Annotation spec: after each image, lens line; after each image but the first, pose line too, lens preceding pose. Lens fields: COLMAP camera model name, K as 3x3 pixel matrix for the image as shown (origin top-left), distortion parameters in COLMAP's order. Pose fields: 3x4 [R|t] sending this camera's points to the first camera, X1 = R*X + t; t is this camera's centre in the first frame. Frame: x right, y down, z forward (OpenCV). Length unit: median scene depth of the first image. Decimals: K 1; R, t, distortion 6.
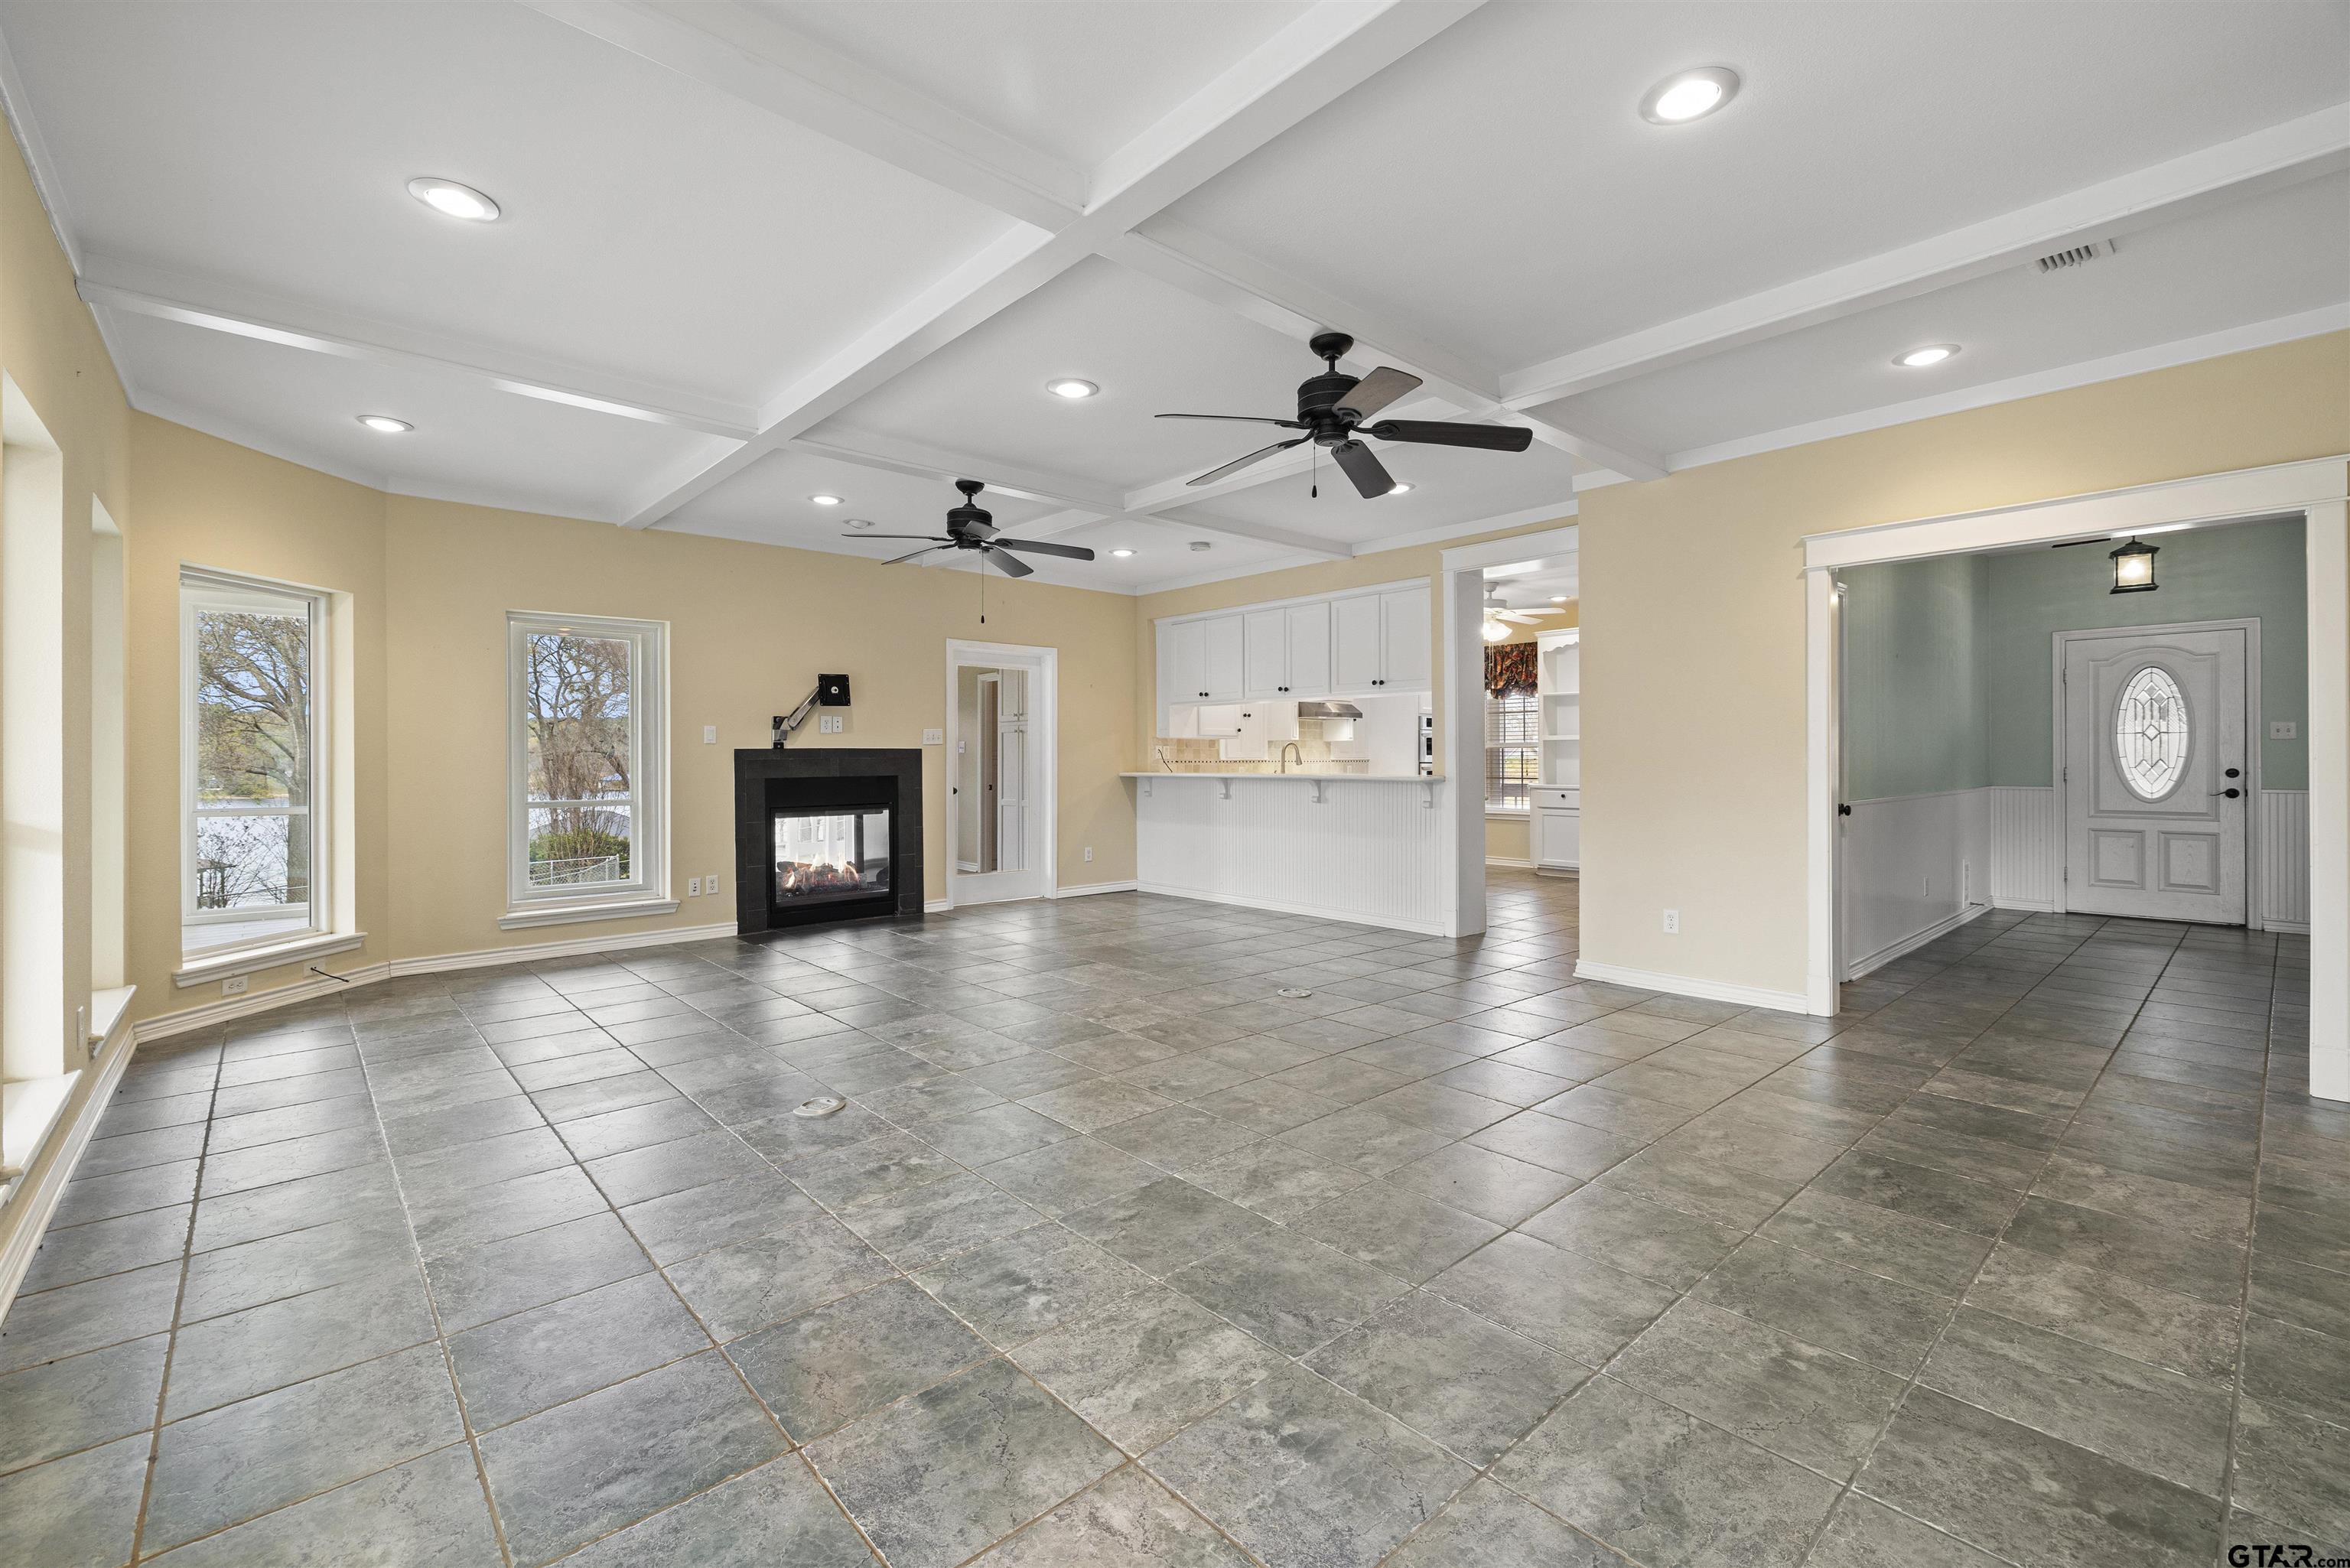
lens RADIAL K [[998.7, 0, 1172.1], [0, 998.7, 759.5], [0, 0, 1]] dist [0.000991, 0.000080]
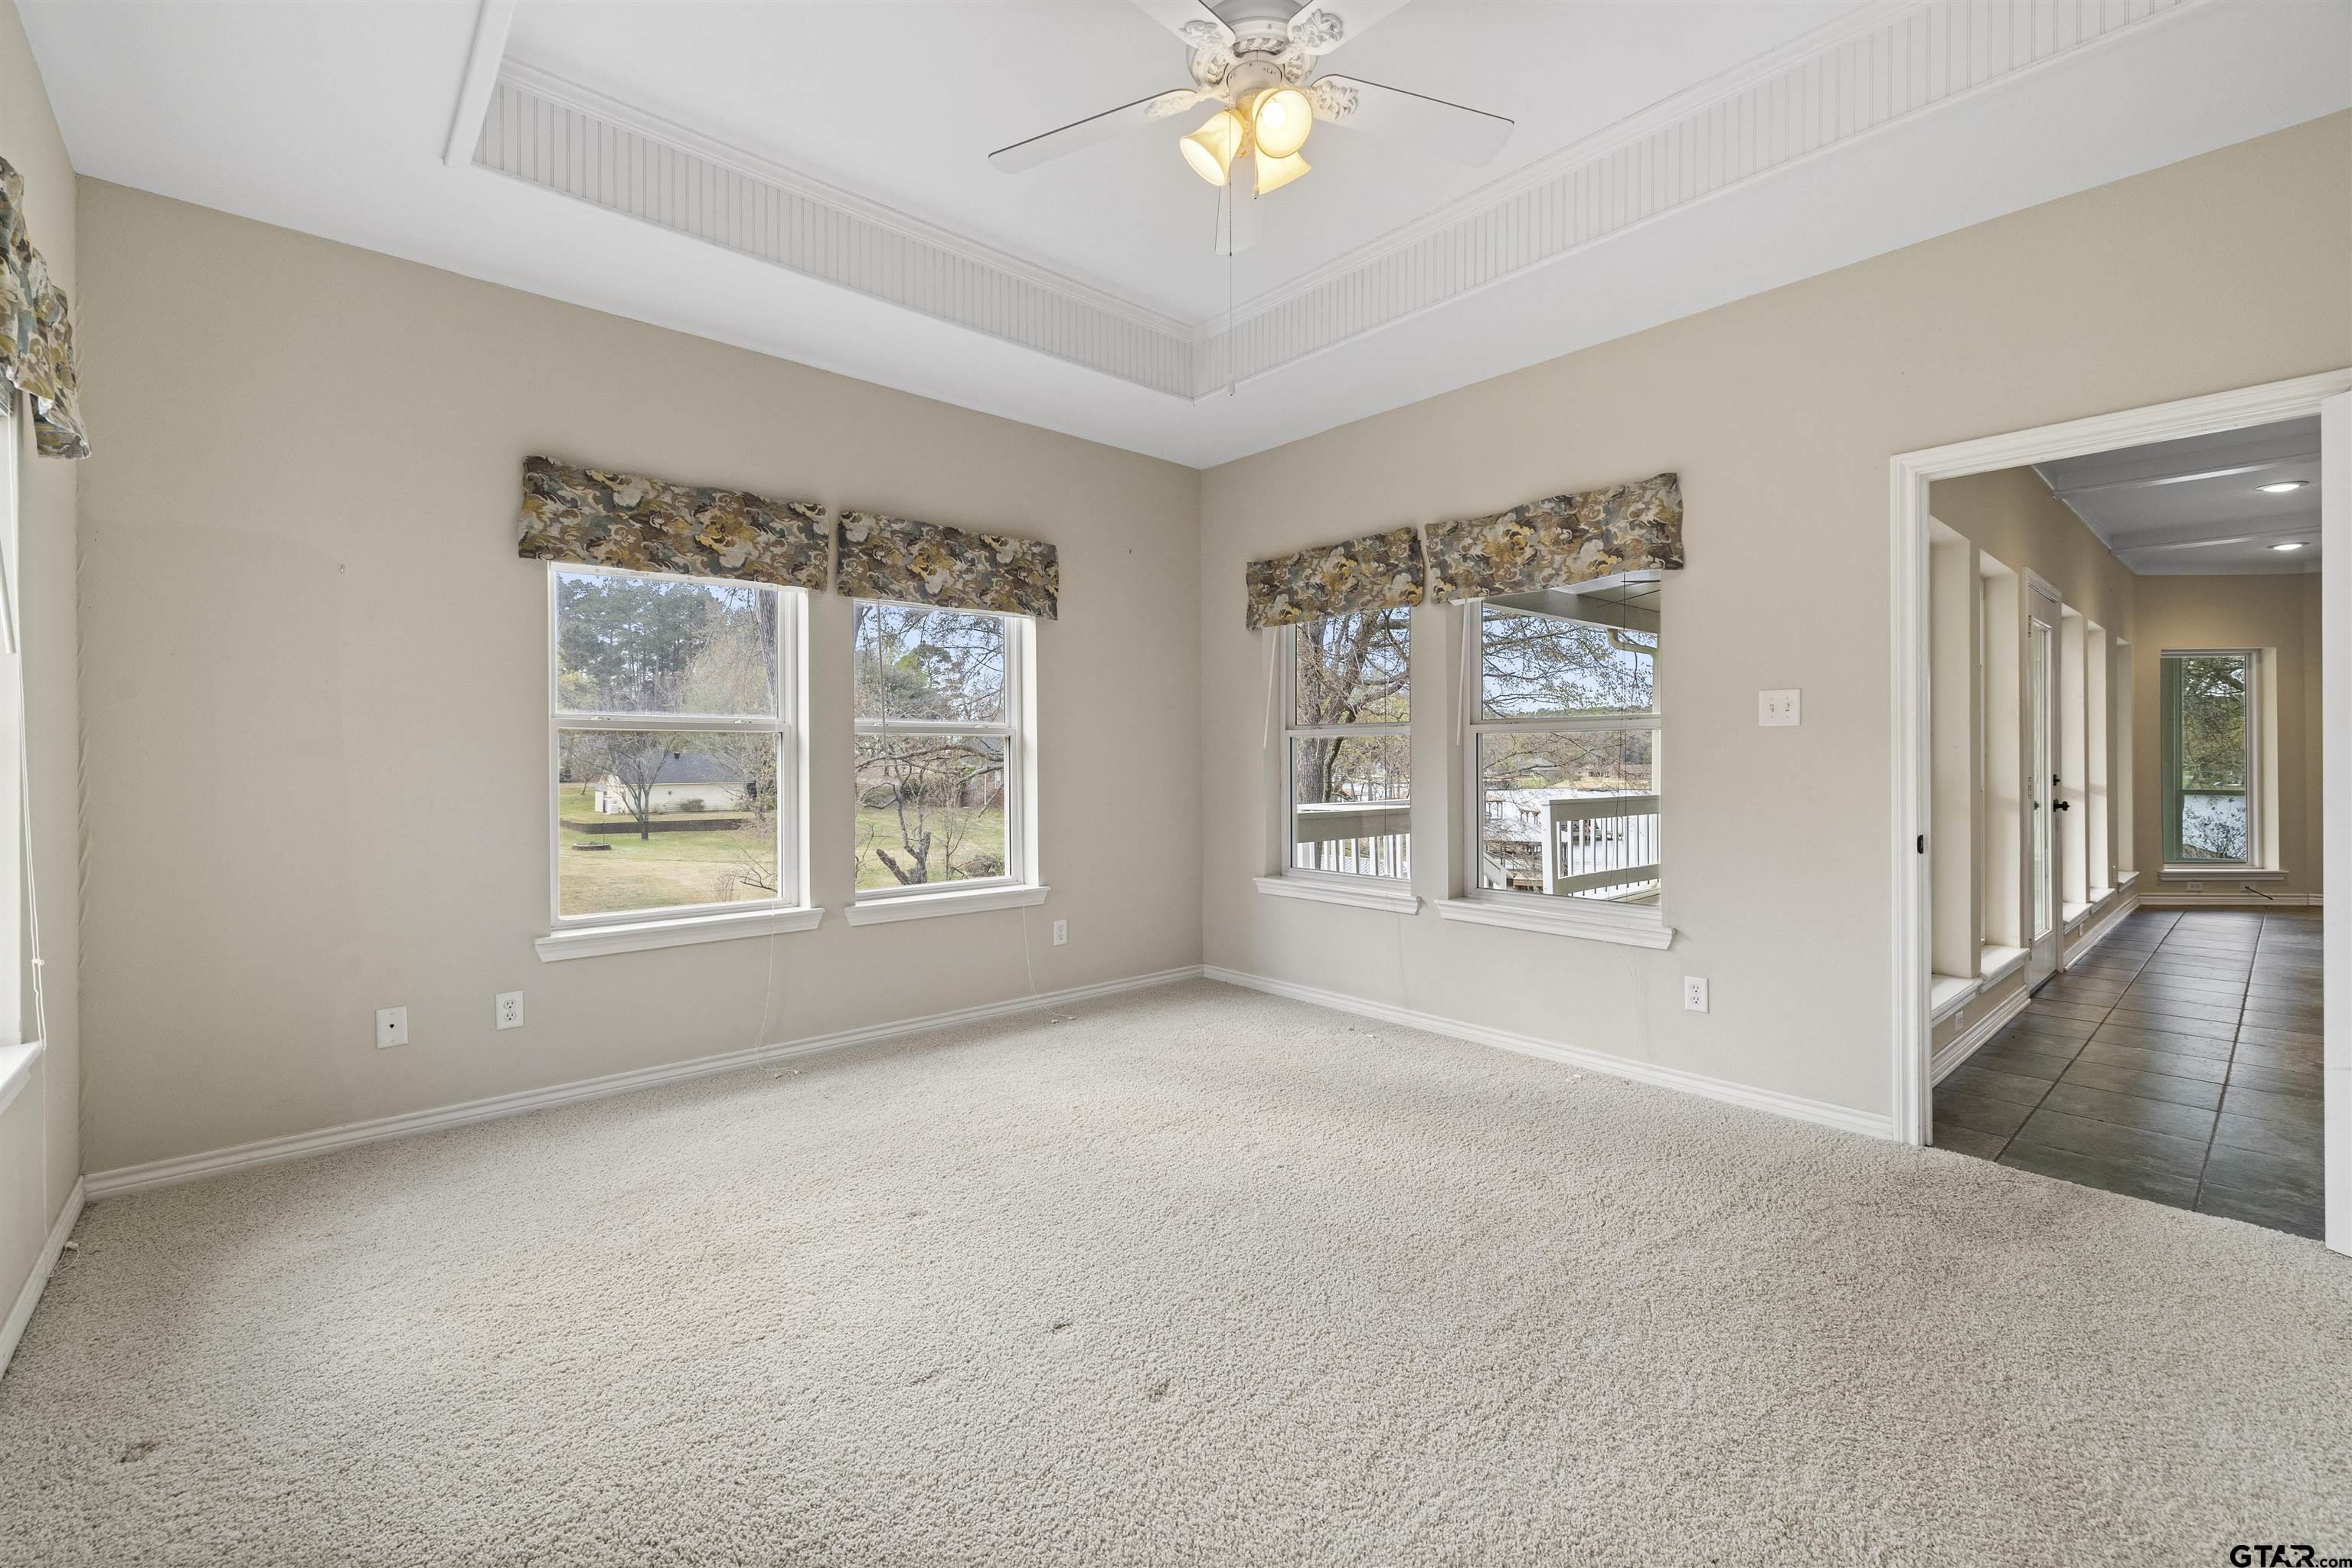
lens RADIAL K [[999.6, 0, 1173.1], [0, 999.6, 759.4], [0, 0, 1]] dist [0.000991, 0.000080]
pose [[-0.007867, -0.000568, -0.999969, 0.592027], [0.005801, 0.999983, -0.000614, -0.003453], [0.999952, -0.005805, -0.007864, -0.552168]]
